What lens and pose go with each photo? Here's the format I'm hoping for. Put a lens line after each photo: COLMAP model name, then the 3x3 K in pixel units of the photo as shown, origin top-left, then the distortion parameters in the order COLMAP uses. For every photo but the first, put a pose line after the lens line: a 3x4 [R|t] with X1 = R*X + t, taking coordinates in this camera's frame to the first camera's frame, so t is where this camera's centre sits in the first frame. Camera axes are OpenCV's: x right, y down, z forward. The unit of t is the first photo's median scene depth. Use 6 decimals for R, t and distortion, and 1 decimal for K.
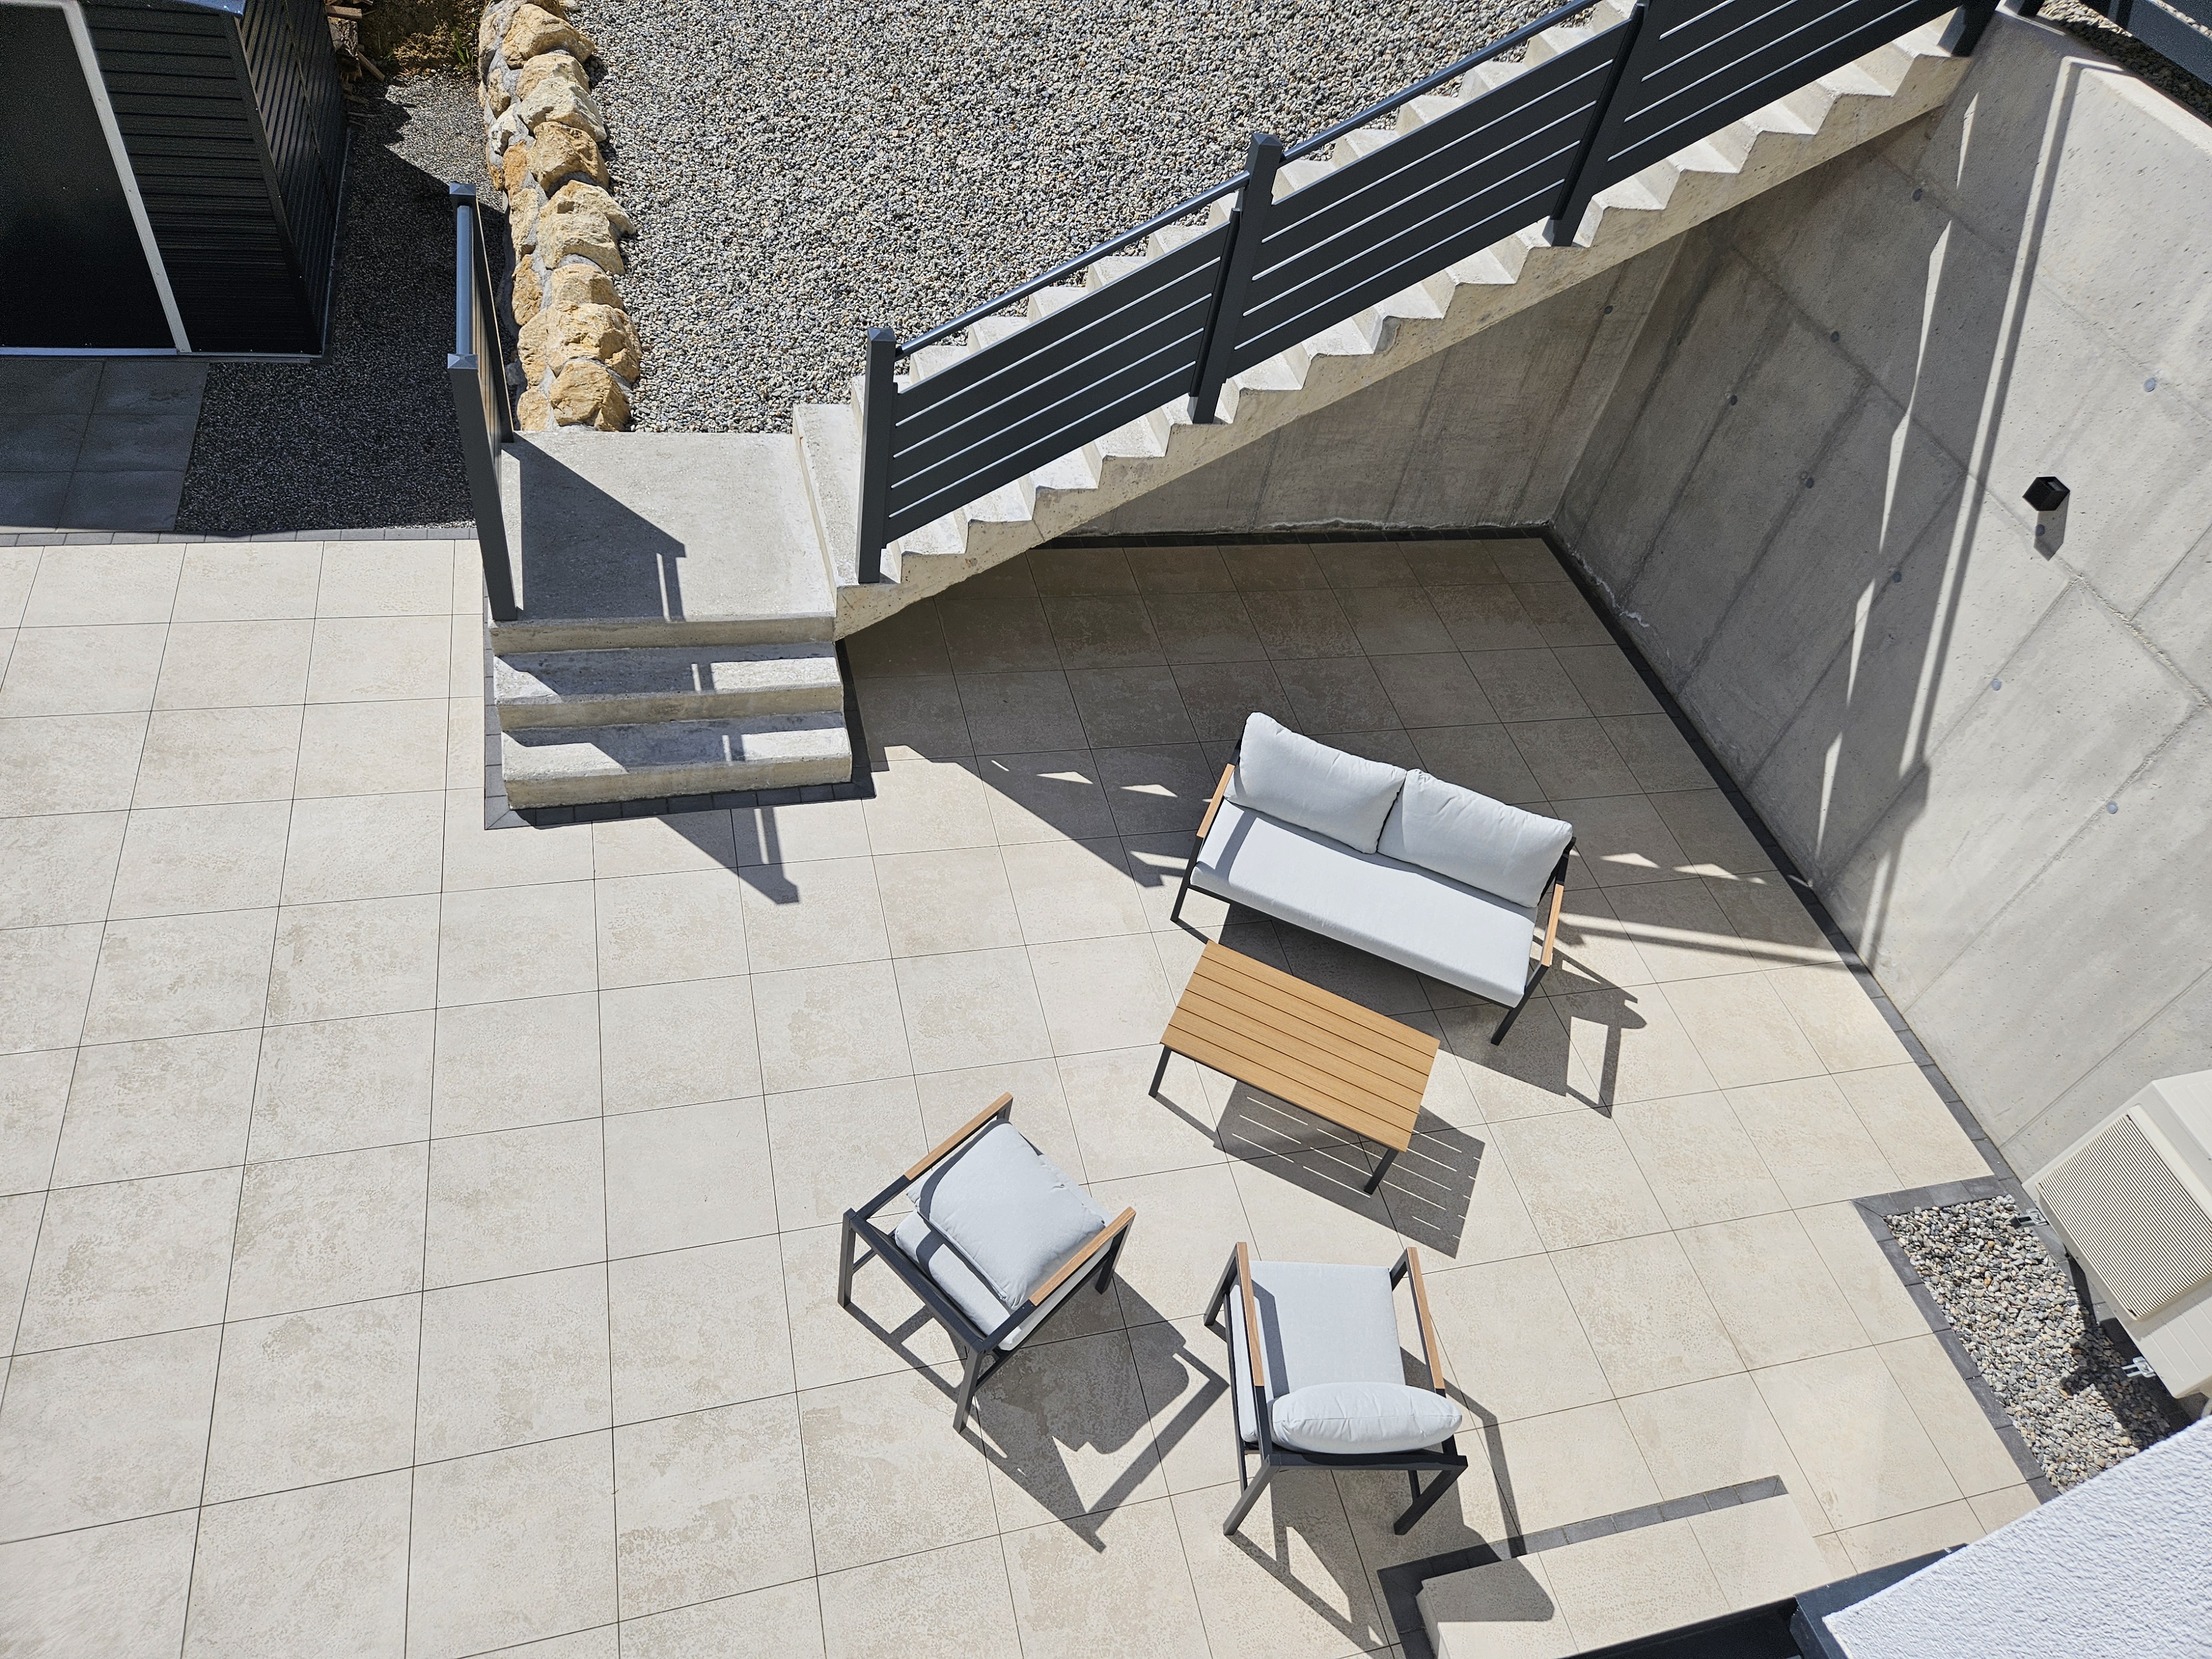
lens RADIAL K [[1469.2, 0, 1119.4], [0, 1469.2, 840.4], [0, 0, 1]] dist [0.080695, -0.063784]
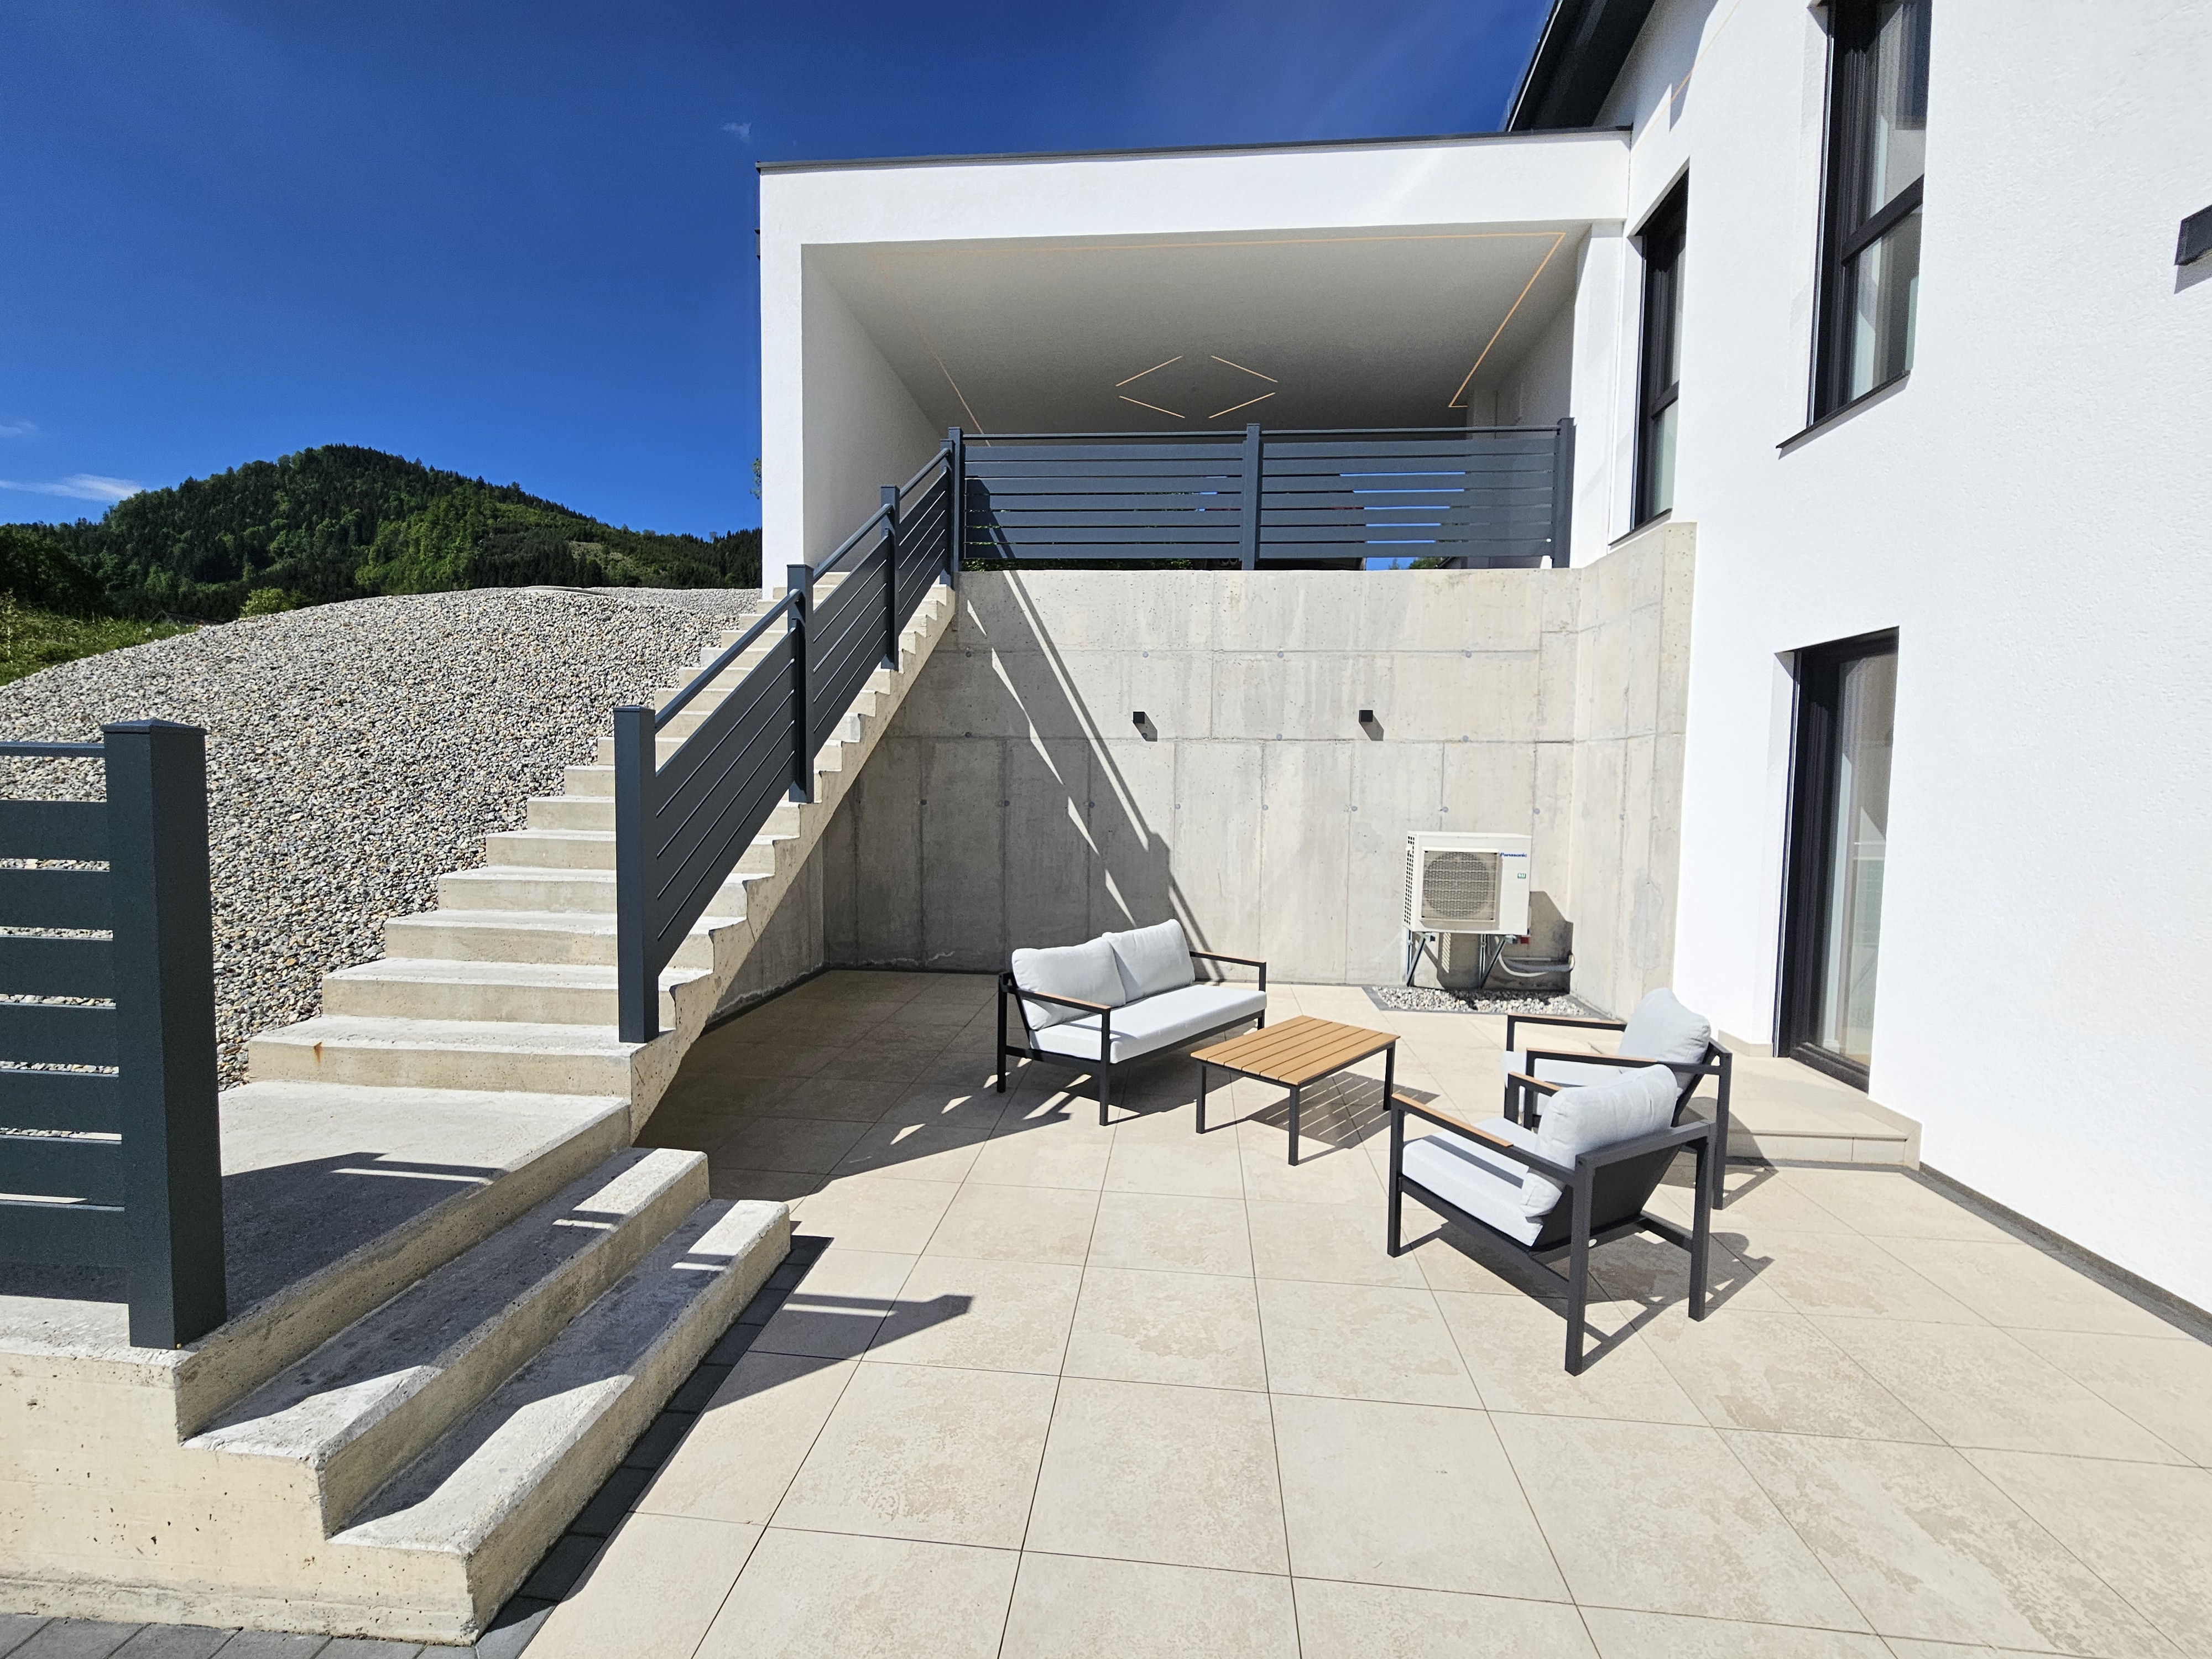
lens RADIAL K [[911.4, 0, 1108.7], [0, 911.4, 838.4], [0, 0, 1]] dist [-0.000693, -0.000271]
pose [[0.340454, -0.225004, 0.912943, -0.517804], [0.724135, 0.682083, -0.101938, -0.018498], [-0.599766, 0.695799, 0.395151, 0.584218]]
